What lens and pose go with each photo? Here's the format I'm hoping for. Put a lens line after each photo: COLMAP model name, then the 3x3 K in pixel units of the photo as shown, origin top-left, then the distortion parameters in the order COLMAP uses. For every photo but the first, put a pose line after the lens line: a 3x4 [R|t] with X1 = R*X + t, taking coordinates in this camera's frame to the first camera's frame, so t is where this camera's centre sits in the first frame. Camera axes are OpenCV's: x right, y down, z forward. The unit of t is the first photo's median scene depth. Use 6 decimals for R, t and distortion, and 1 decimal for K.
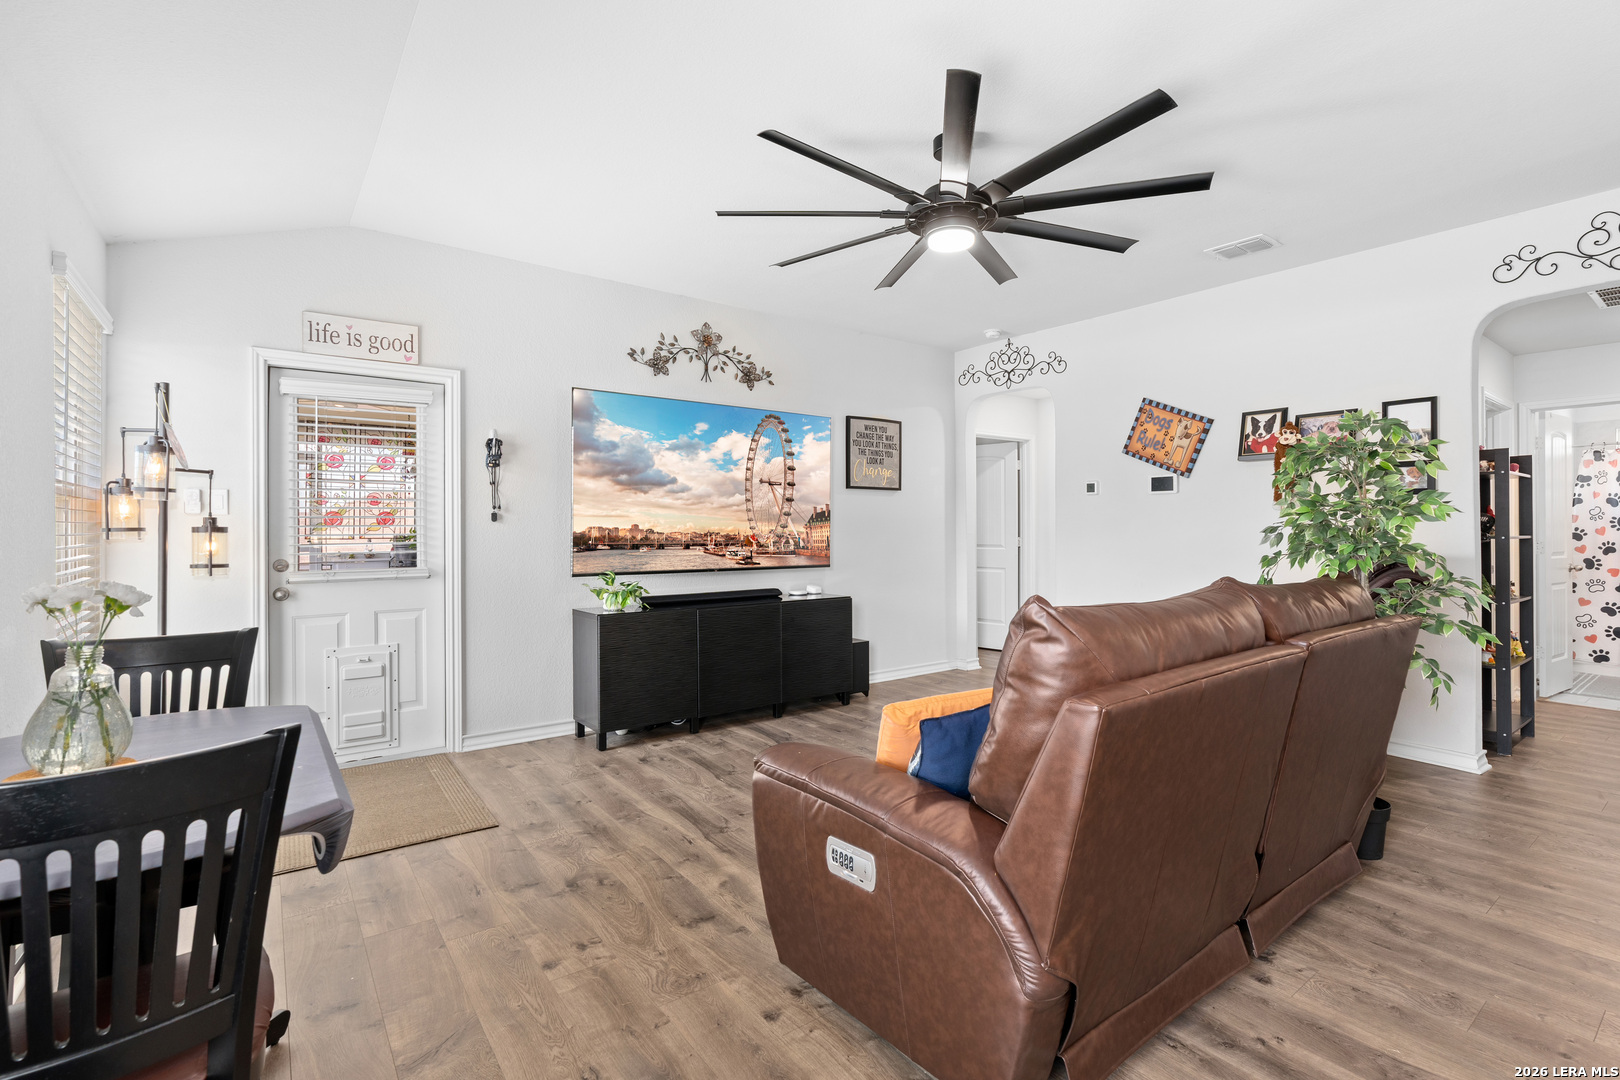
lens RADIAL K [[736.2, 0, 806.4], [0, 736.2, 532.5], [0, 0, 1]] dist [-0.011739, 0.003689]
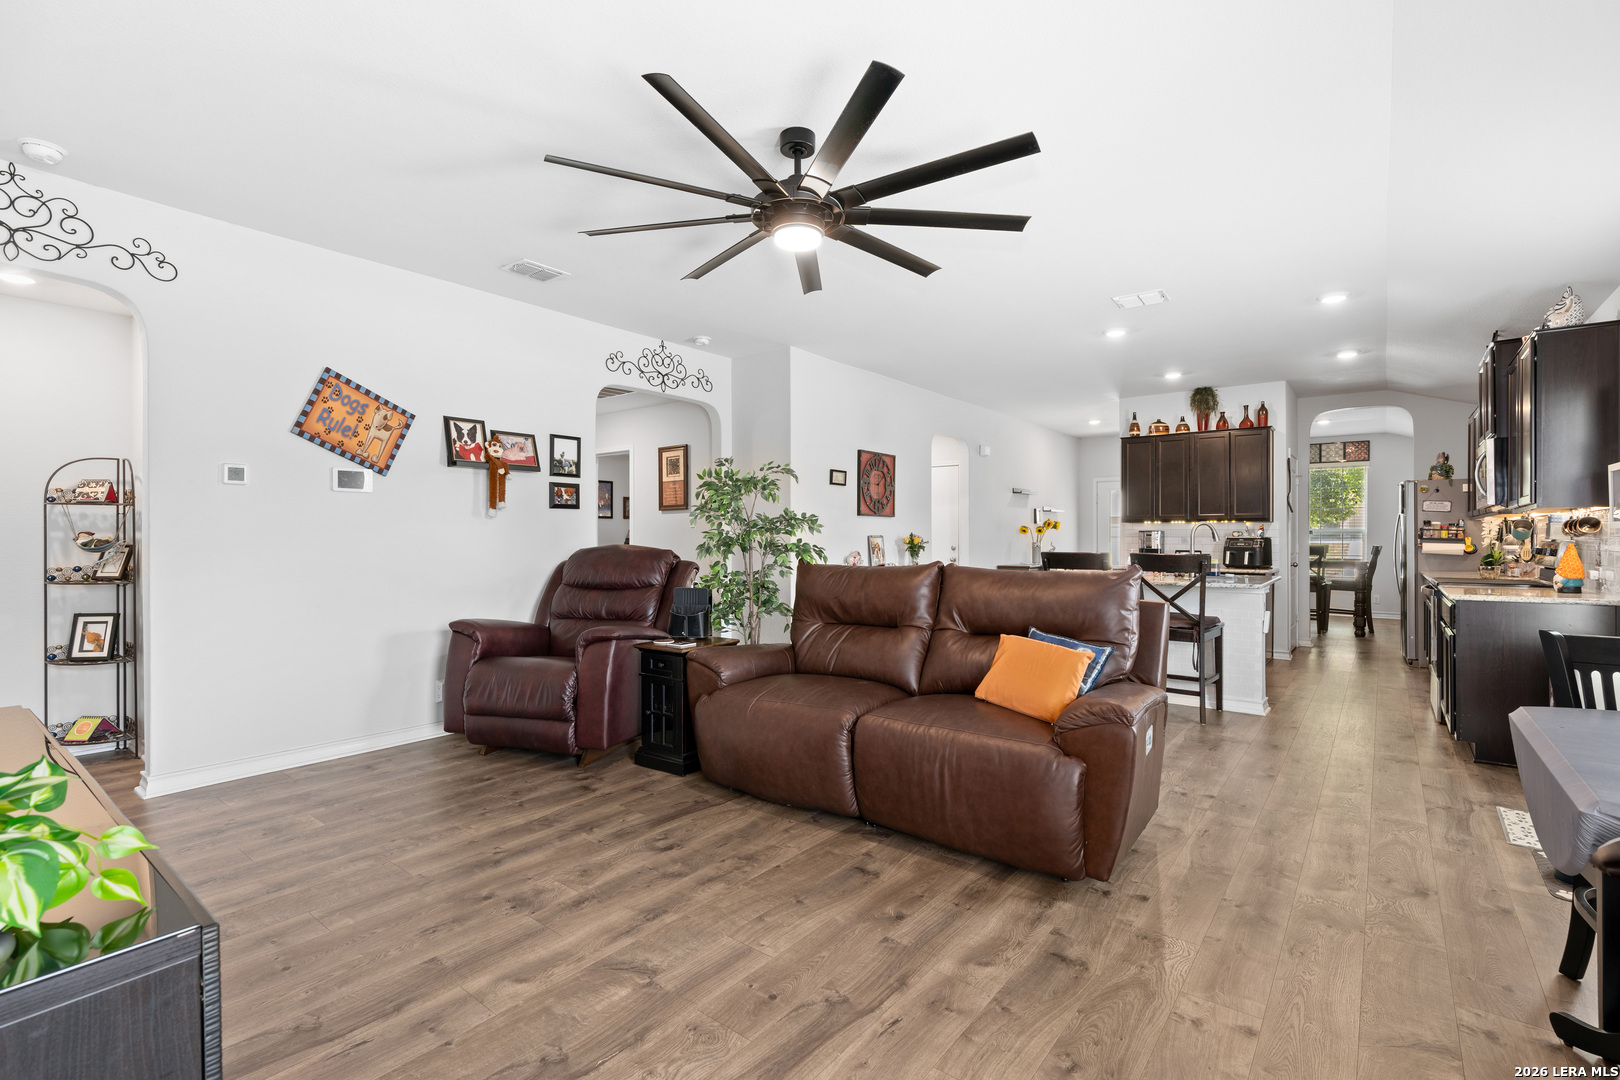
lens RADIAL K [[736.2, 0, 812.1], [0, 736.2, 538.4], [0, 0, 1]] dist [-0.011739, 0.003689]
pose [[-0.264141, -0.001076, 0.964483, -0.459811], [0.005504, 0.999981, 0.002623, -0.000109], [-0.964468, 0.006001, -0.264131, 0.755198]]
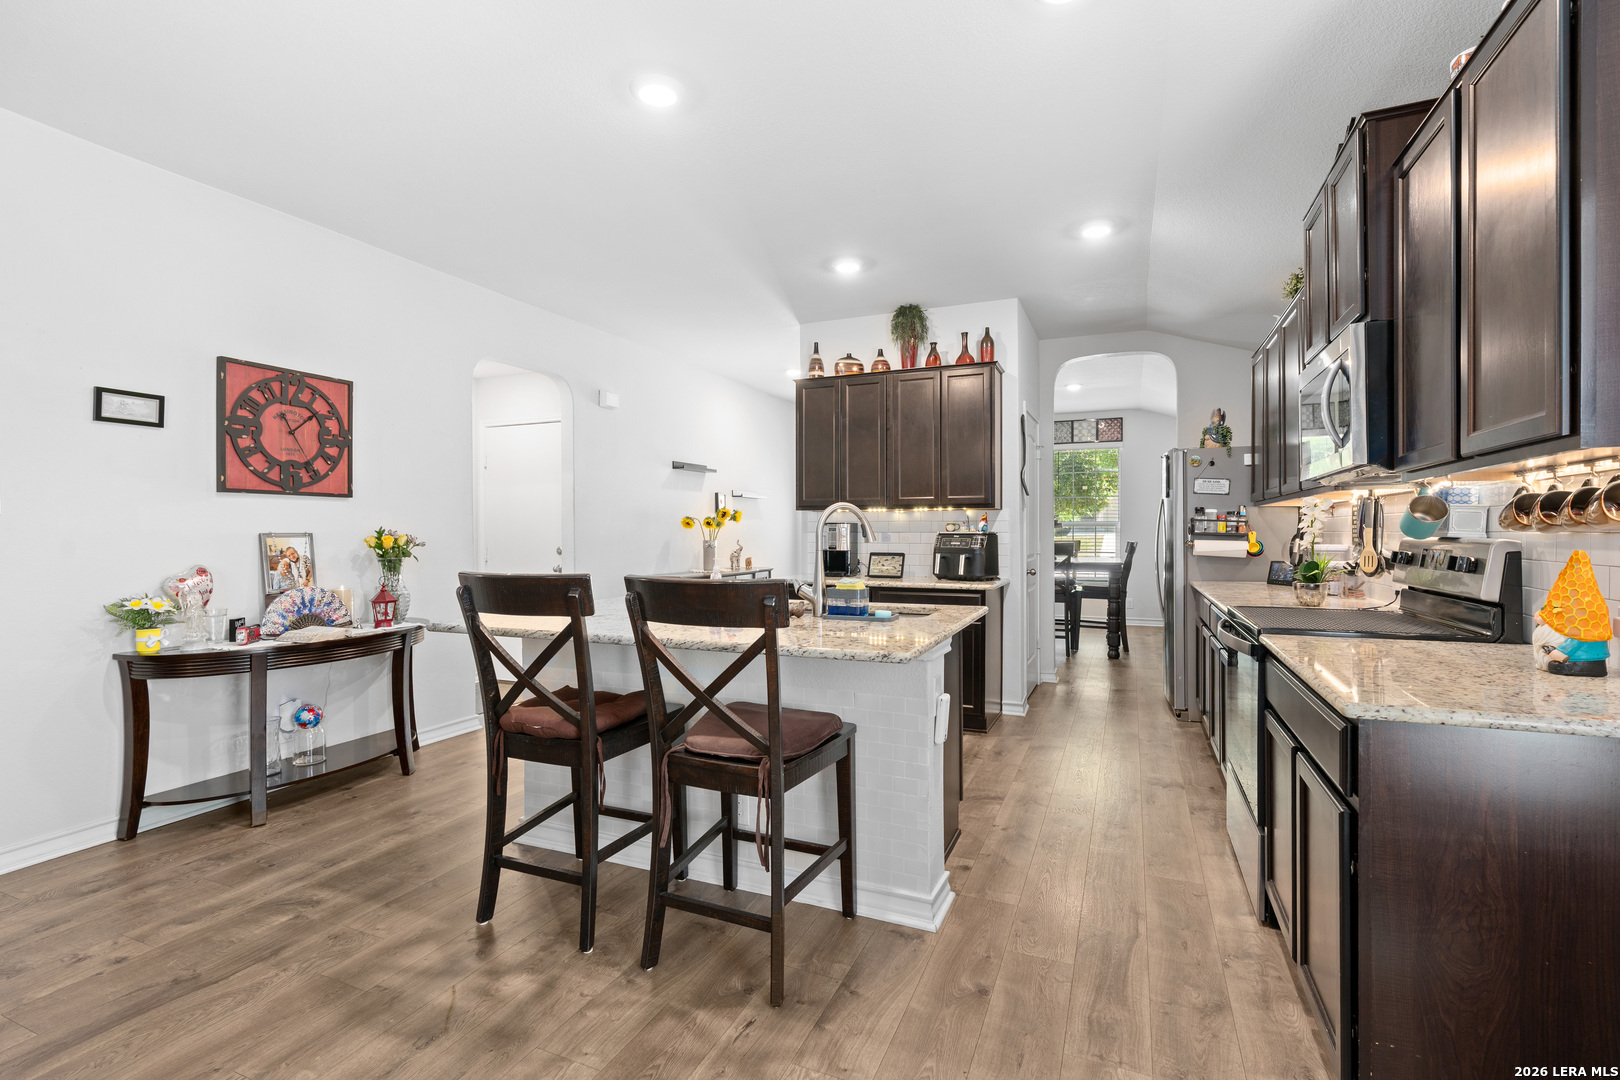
lens RADIAL K [[736.2, 0, 818.3], [0, 736.2, 538.7], [0, 0, 1]] dist [-0.011739, 0.003689]
pose [[-0.505980, -0.007935, 0.862509, 0.012260], [0.009039, 0.999854, 0.014501, -0.001067], [-0.862498, 0.015134, -0.505834, 0.155624]]
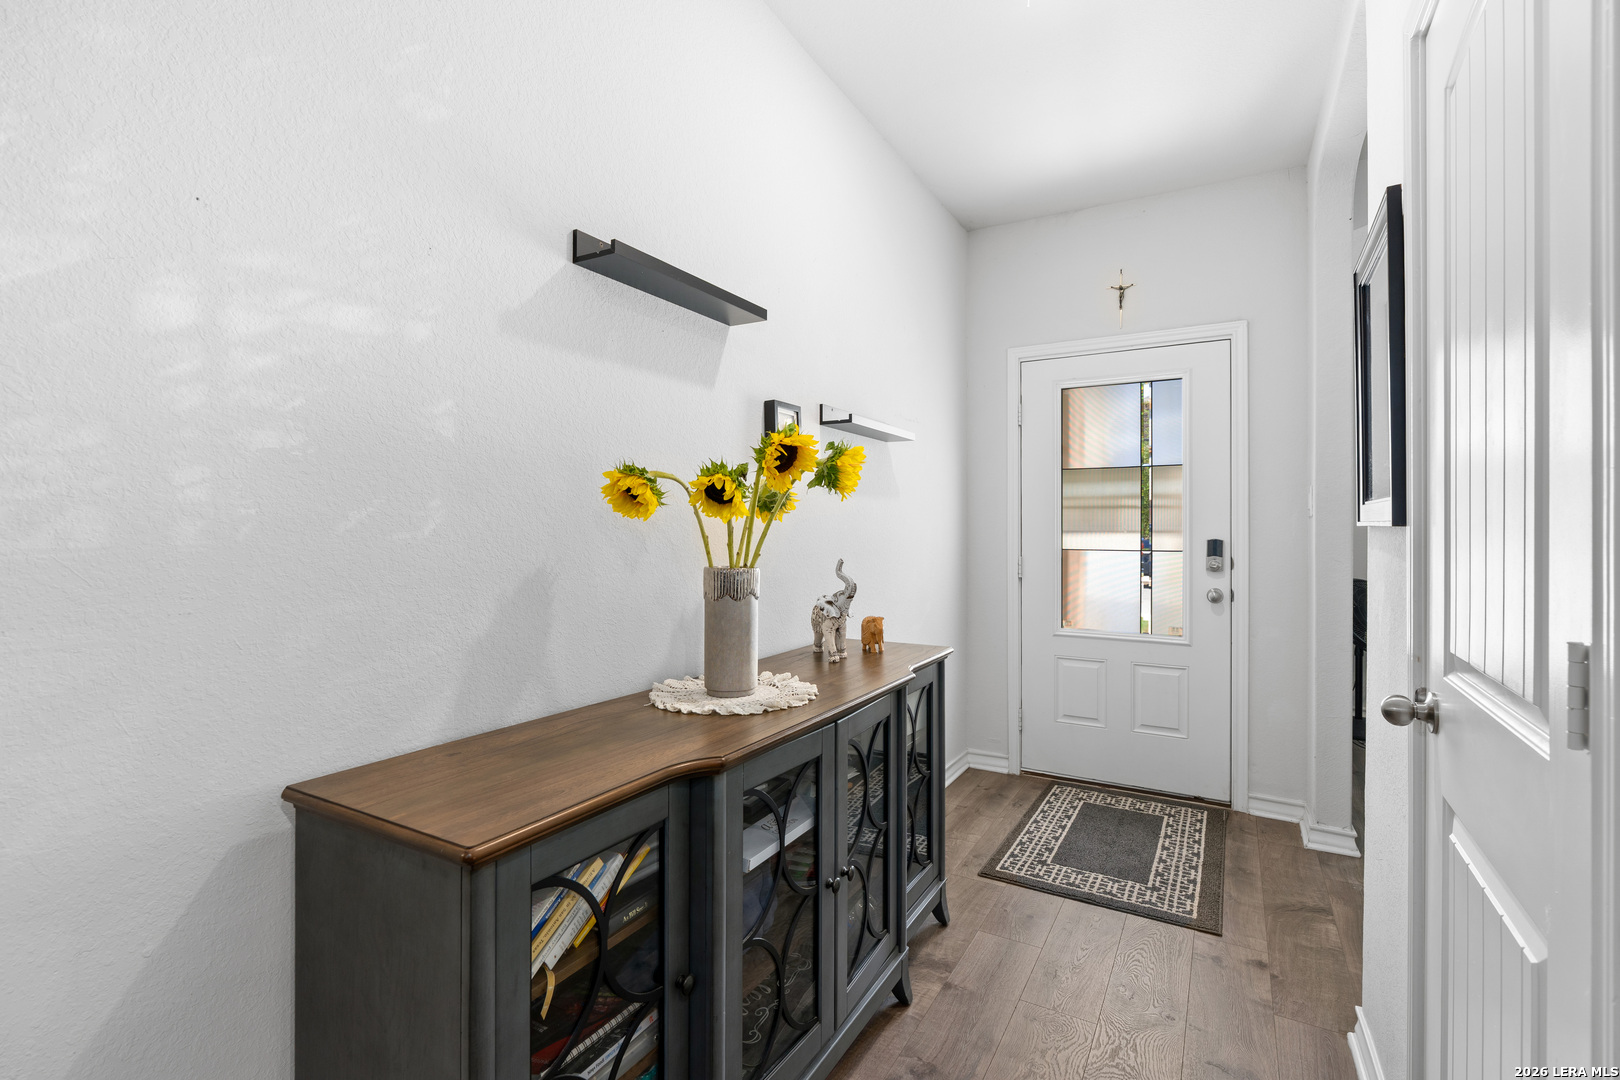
lens RADIAL K [[736.2, 0, 817.3], [0, 736.2, 530.4], [0, 0, 1]] dist [-0.011739, 0.003689]
pose [[-0.406683, -0.006106, 0.913549, 0.999754], [0.000688, 0.999975, 0.006990, 0.000857], [-0.913569, 0.003471, -0.406669, -0.274089]]
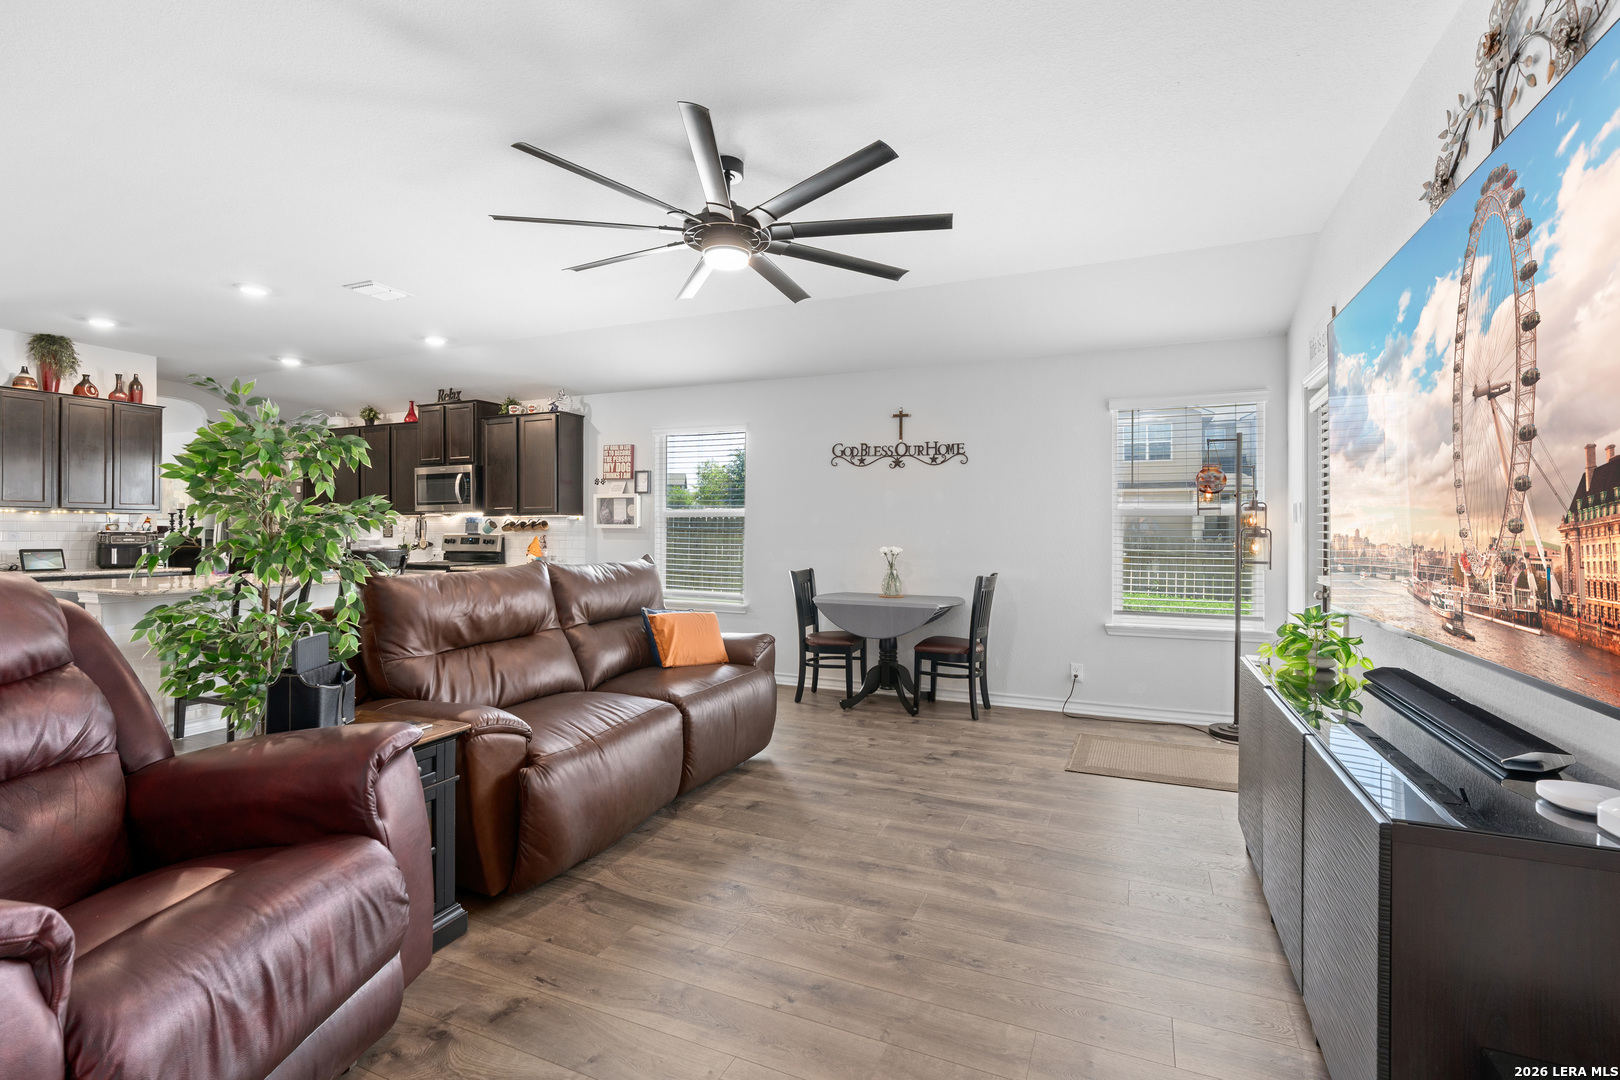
lens RADIAL K [[736.2, 0, 818.1], [0, 736.2, 530.2], [0, 0, 1]] dist [-0.011739, 0.003689]
pose [[-0.865681, -0.003162, -0.500585, 0.371664], [-0.006119, 0.999972, 0.004266, -0.008899], [0.500558, 0.006756, -0.865677, 1.205334]]
